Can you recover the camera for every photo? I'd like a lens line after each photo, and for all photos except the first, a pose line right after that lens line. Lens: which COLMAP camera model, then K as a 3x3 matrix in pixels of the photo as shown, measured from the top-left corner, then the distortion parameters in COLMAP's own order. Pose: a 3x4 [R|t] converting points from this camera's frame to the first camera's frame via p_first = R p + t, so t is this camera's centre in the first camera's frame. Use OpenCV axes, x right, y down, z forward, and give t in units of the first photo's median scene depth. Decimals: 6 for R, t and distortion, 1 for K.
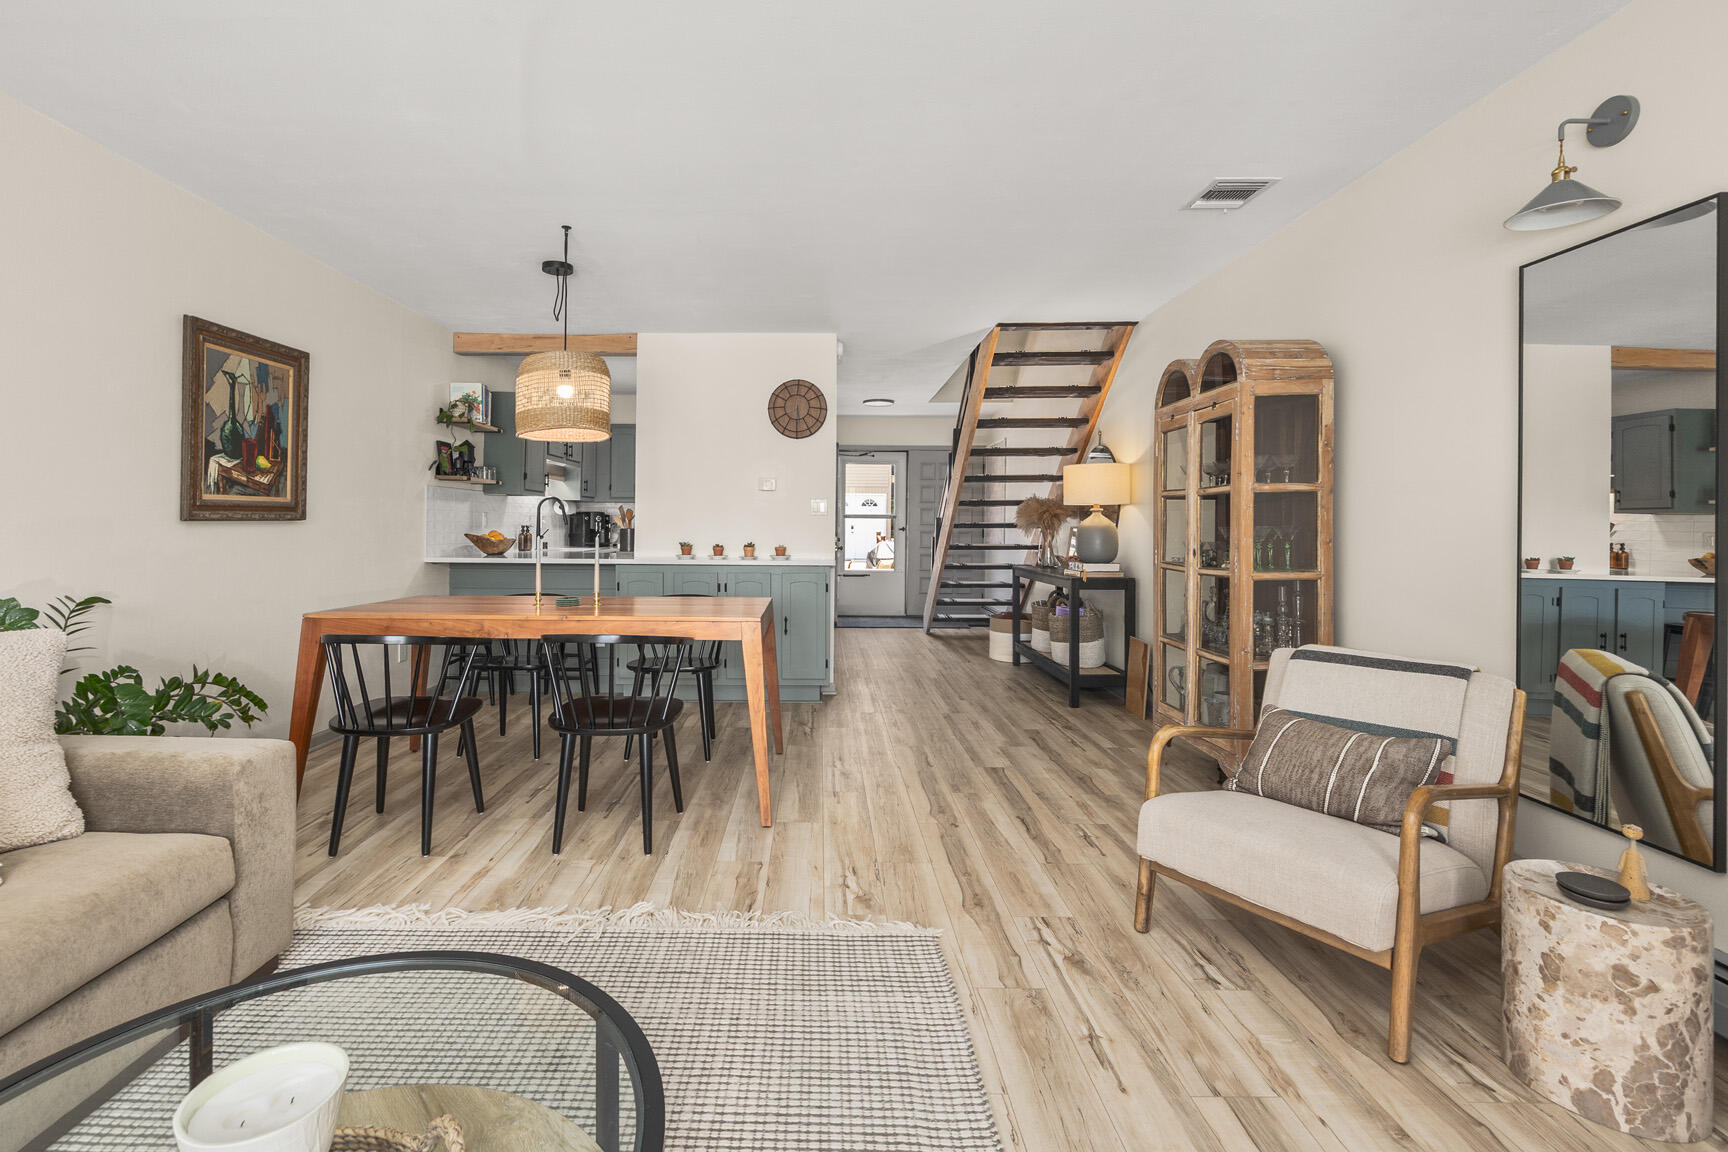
lens RADIAL K [[765.7, 0, 810.6], [0, 765.7, 526.0], [0, 0, 1]] dist [-0.003884, -0.000325]
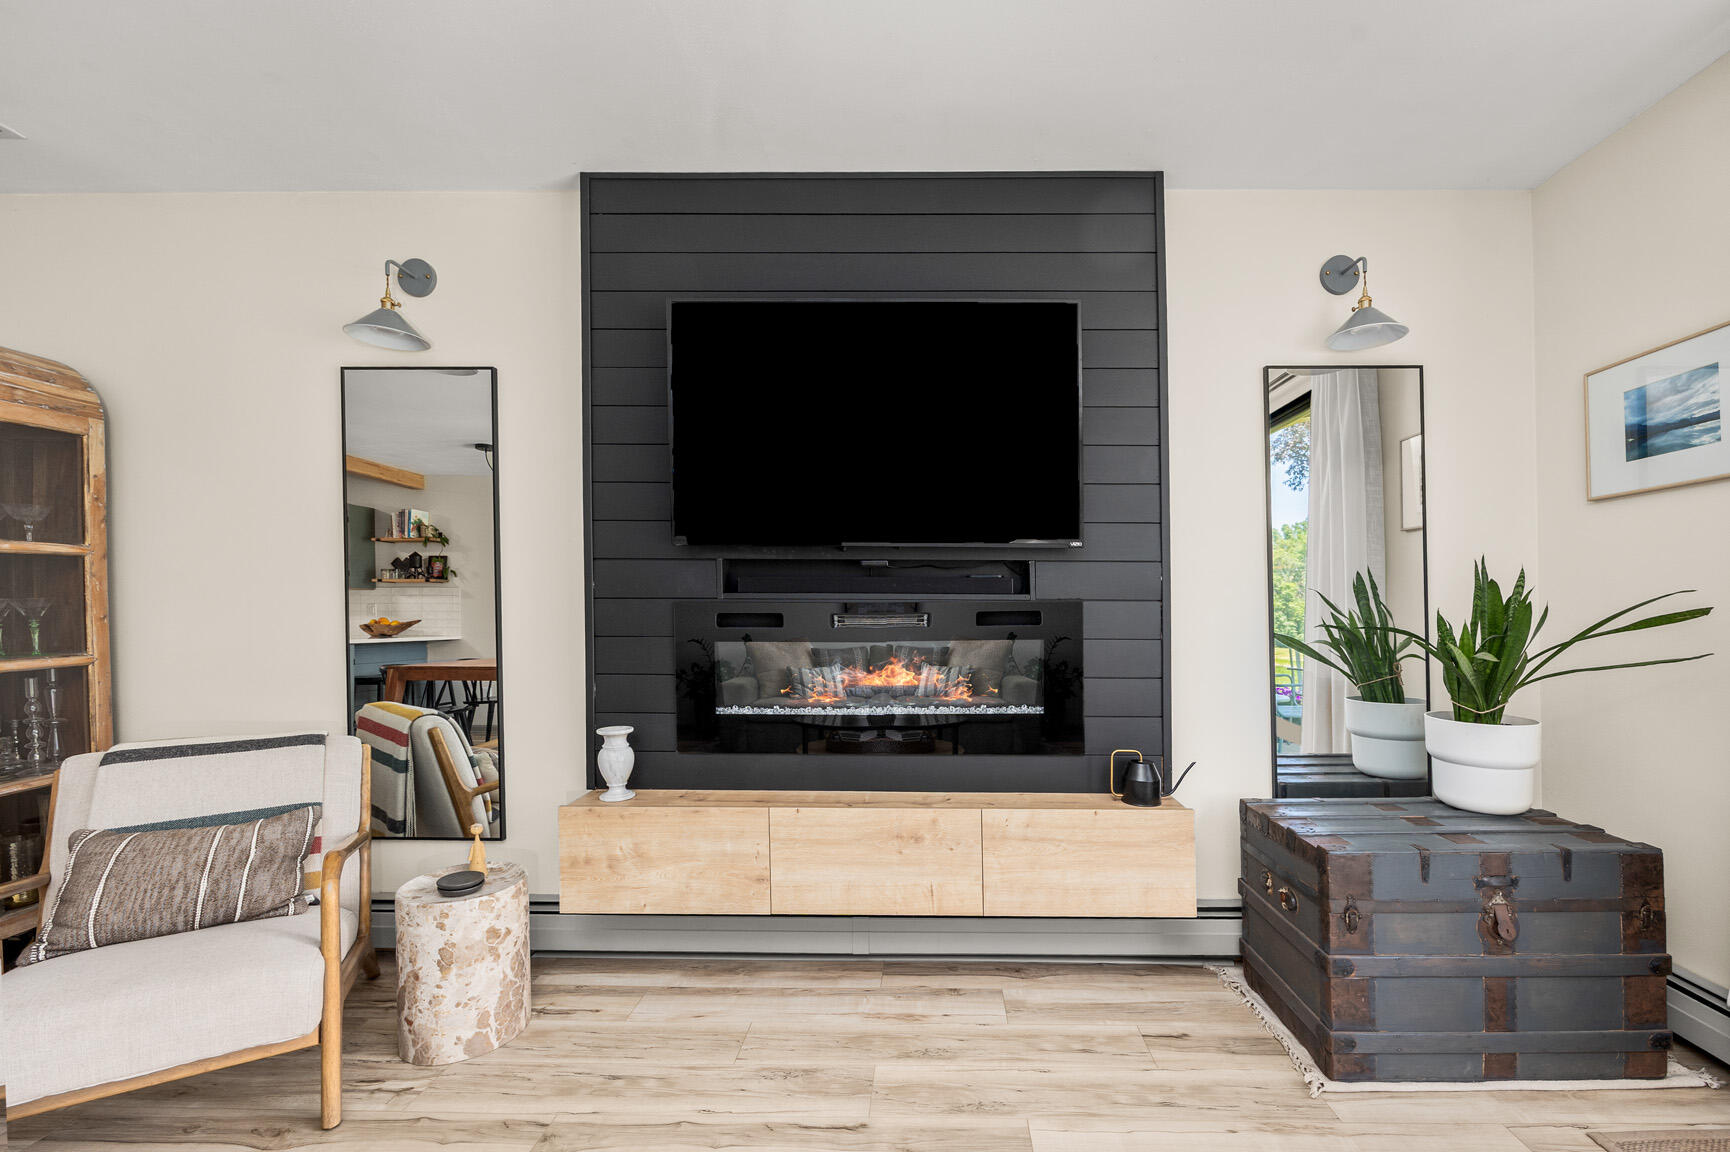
lens RADIAL K [[747.0, 0, 903.5], [0, 747.0, 604.5], [0, 0, 1]] dist [-0.002101, -0.000214]
pose [[-0.004819, -0.005753, 0.999972, -0.123505], [-0.003985, 0.999976, 0.005734, -0.001769], [-0.999980, -0.003957, -0.004841, 0.136152]]
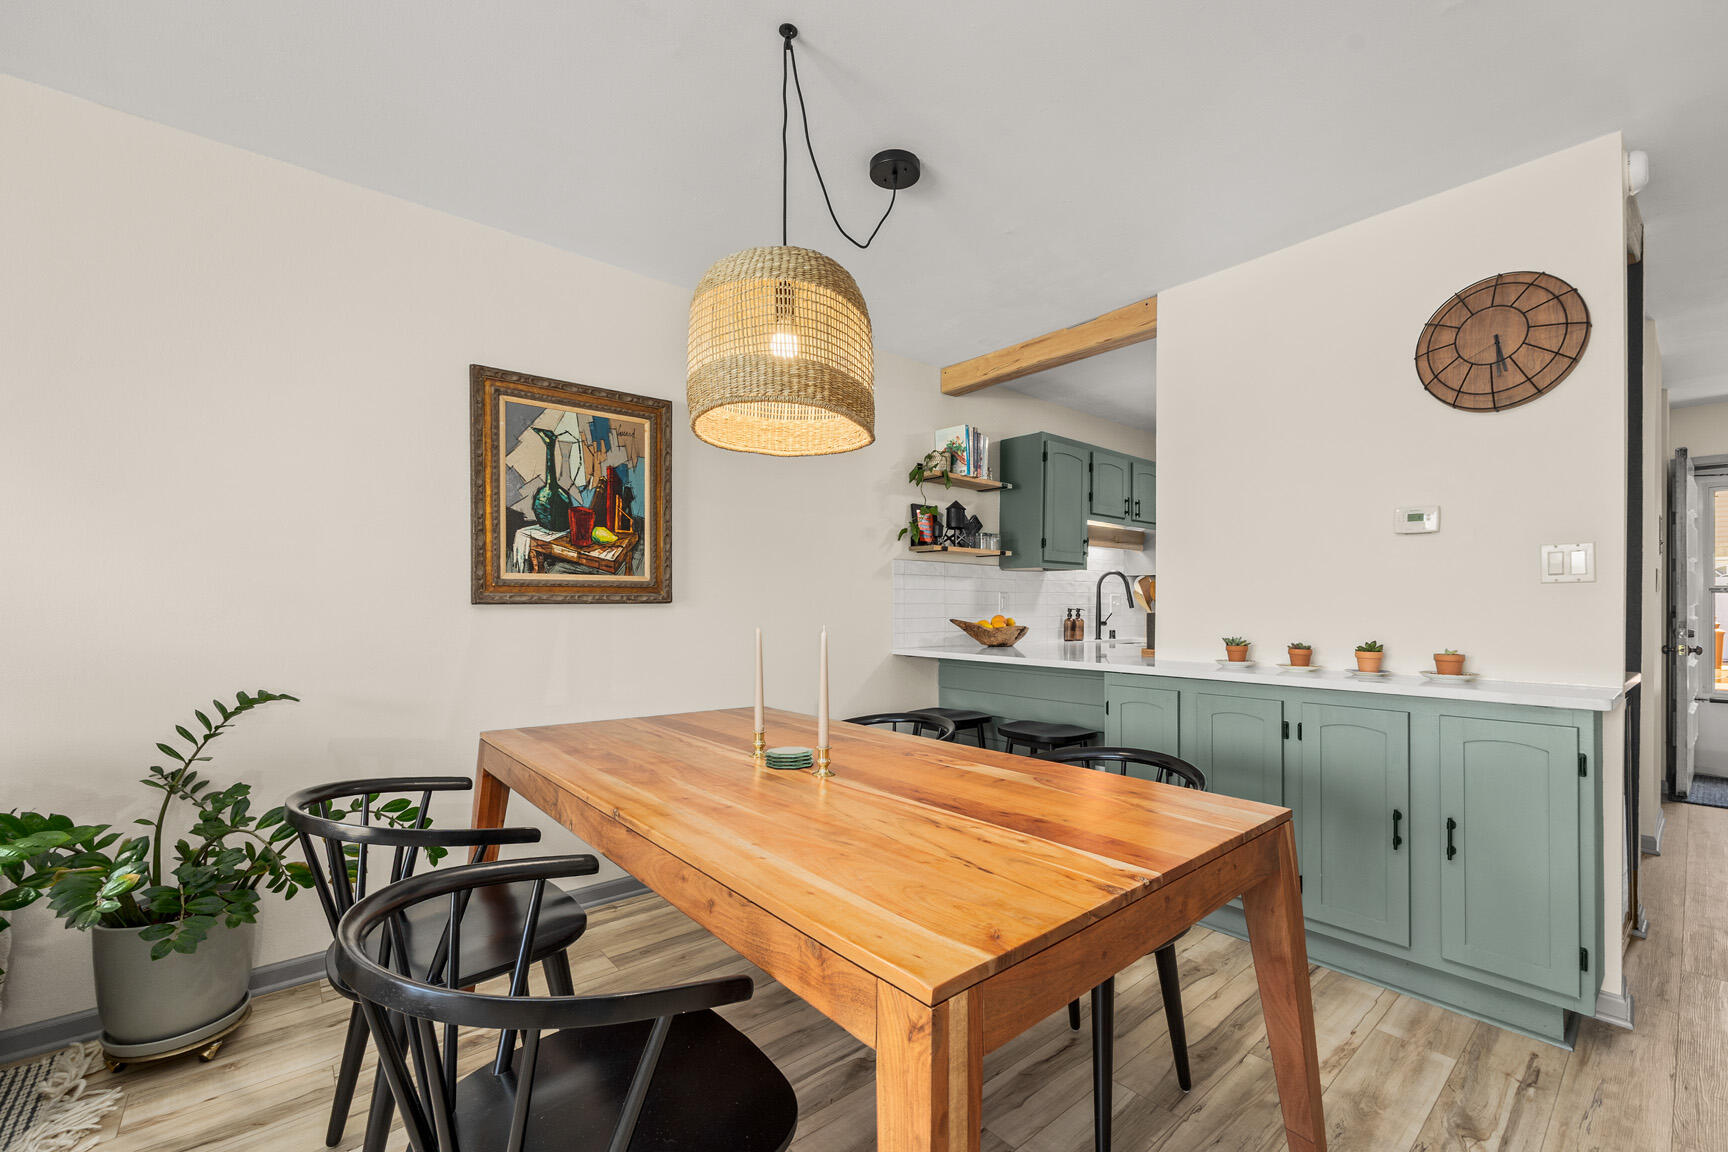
lens RADIAL K [[731.0, 0, 860.7], [0, 731.0, 604.4], [0, 0, 1]] dist [-0.002536, -0.000391]
pose [[0.669046, -0.006445, -0.743193, 0.091079], [0.001887, 0.999974, -0.006972, -0.000063], [0.743219, 0.003262, 0.669040, 0.838037]]
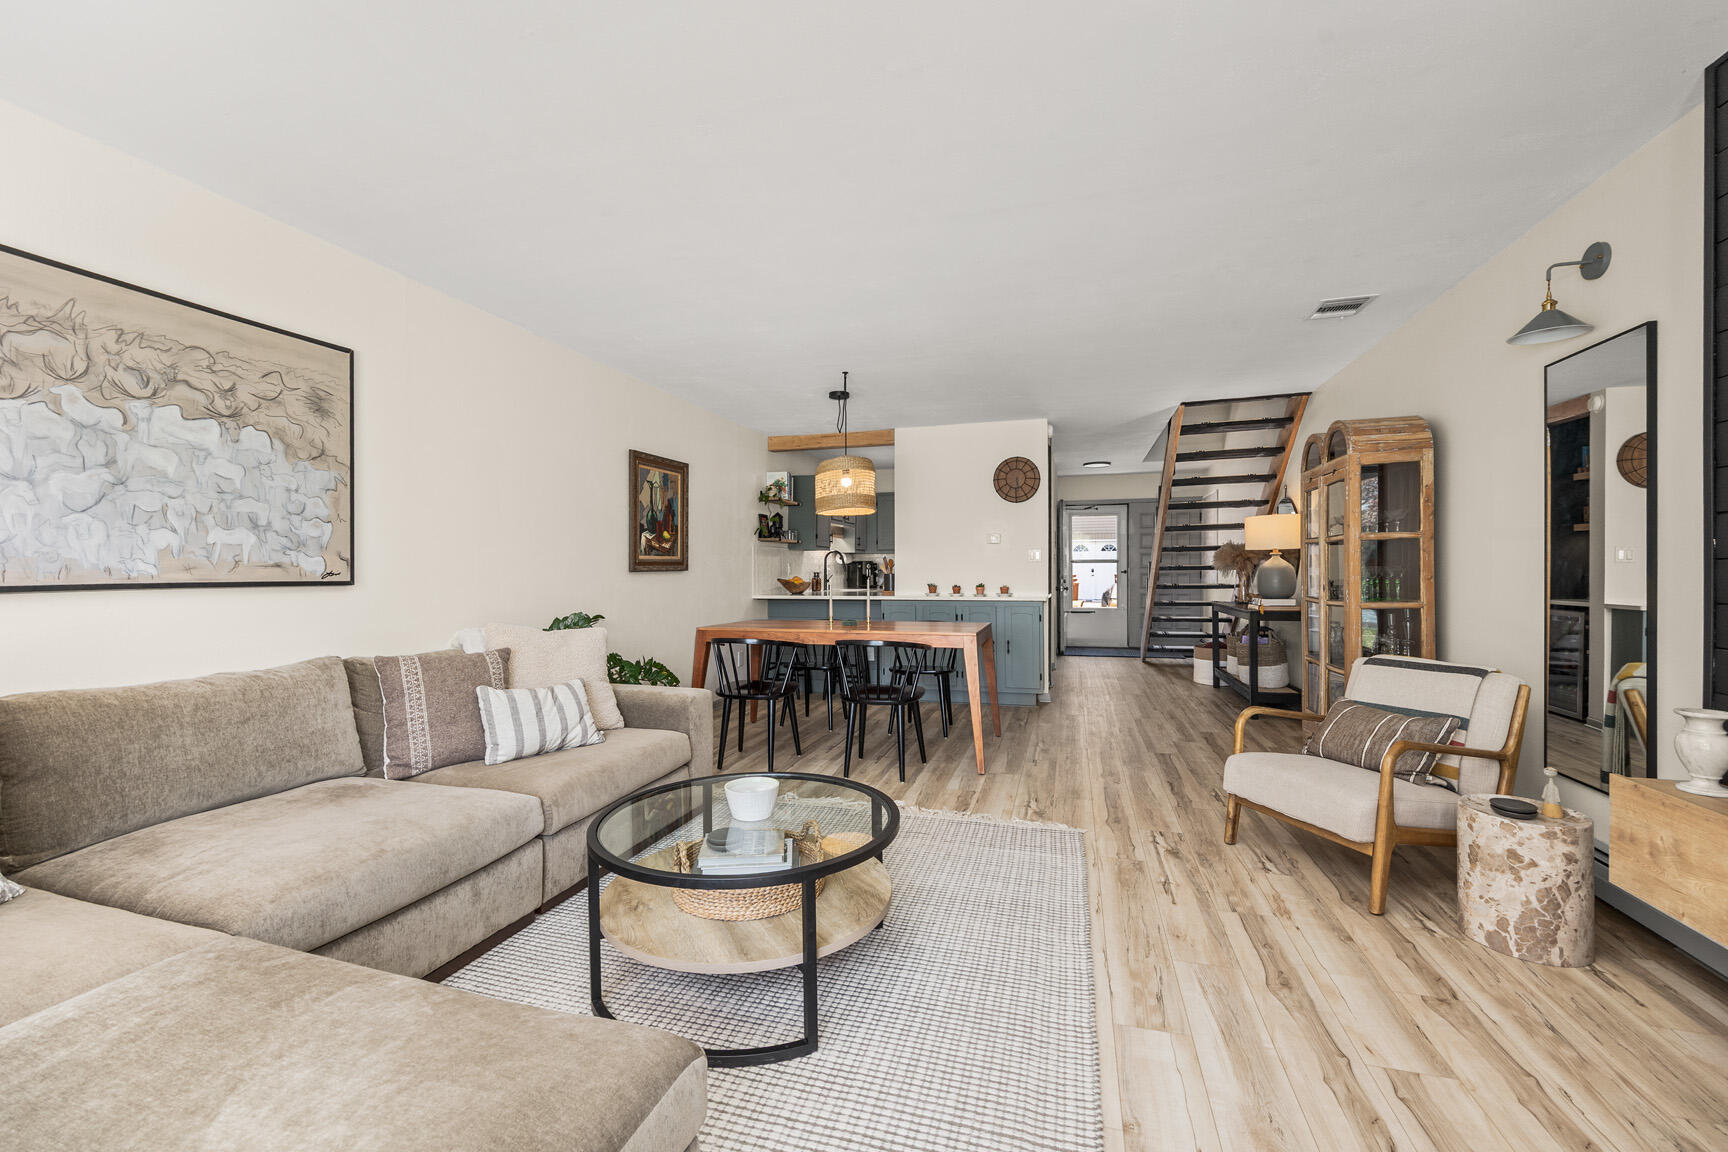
lens RADIAL K [[684.2, 0, 864.0], [0, 684.2, 576.0], [0, 0, 1]] dist [-0.000300, -0.000083]
pose [[0.962115, -0.010264, -0.272450, 0.089144], [0.012239, 0.999910, 0.005549, -0.000240], [0.272368, -0.008673, 0.962154, -0.333569]]
